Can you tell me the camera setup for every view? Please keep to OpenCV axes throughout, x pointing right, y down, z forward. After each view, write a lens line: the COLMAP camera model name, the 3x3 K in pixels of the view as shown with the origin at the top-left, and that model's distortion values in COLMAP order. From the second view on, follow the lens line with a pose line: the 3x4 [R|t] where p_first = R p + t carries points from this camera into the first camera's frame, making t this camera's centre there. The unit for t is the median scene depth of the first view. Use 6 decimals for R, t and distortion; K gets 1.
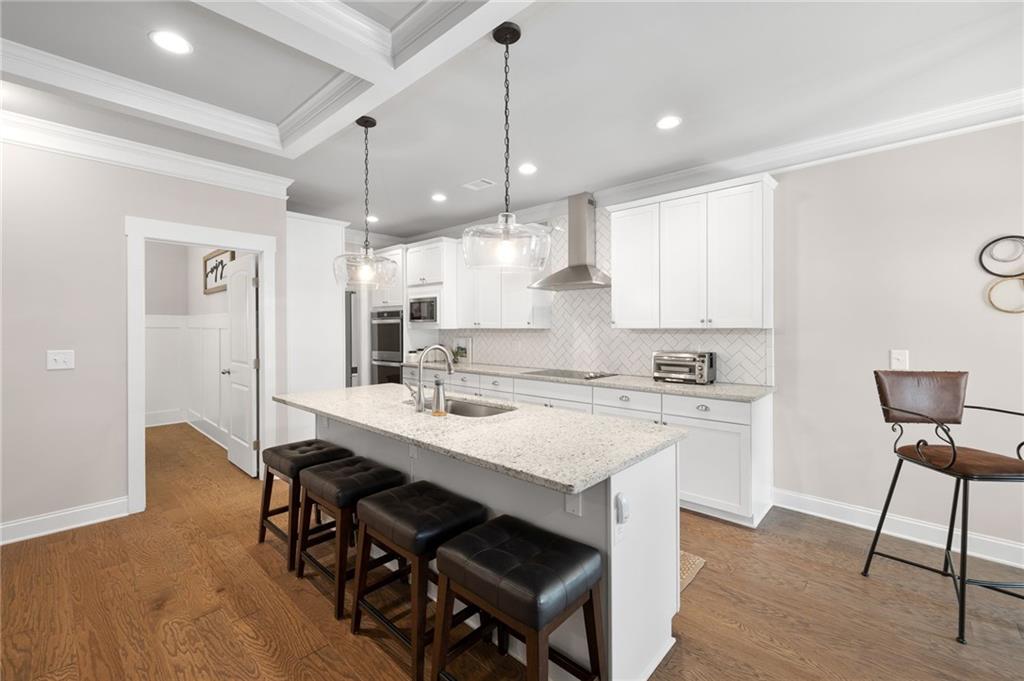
lens RADIAL K [[427.9, 0, 510.2], [0, 427.9, 338.4], [0, 0, 1]] dist [-0.000347, 0.000000]
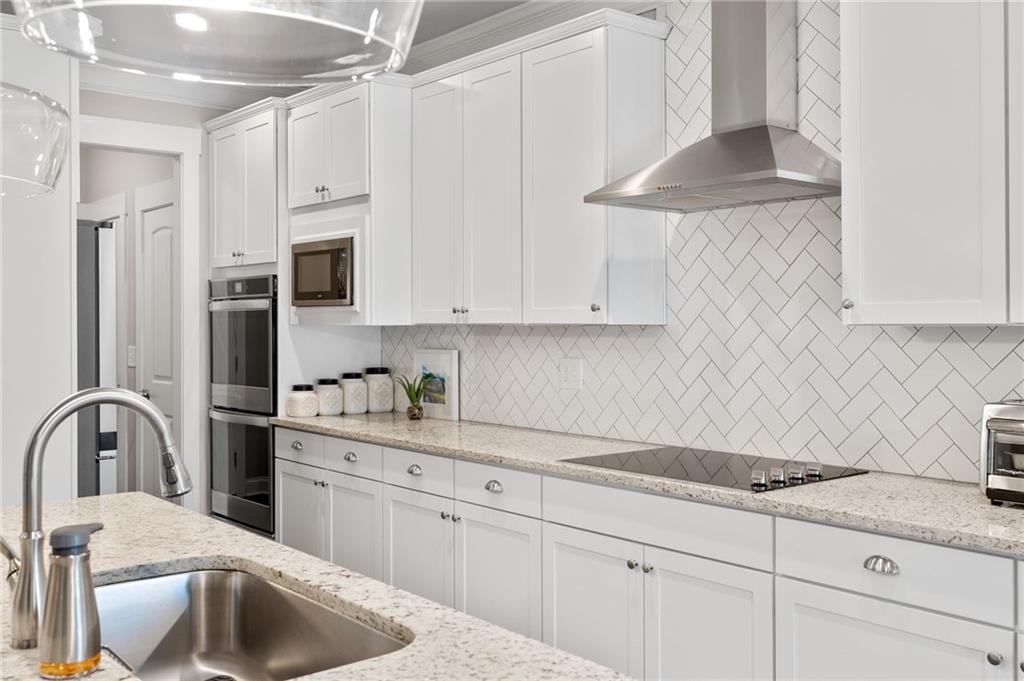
lens RADIAL K [[994.7, 0, 513.0], [0, 994.7, 334.2], [0, 0, 1]] dist [0.021046, 0.000000]
pose [[0.991330, 0.000330, -0.131397, 0.072485], [-0.001880, 0.999930, -0.011676, -0.005758], [0.131384, 0.011821, 0.991261, 0.194004]]
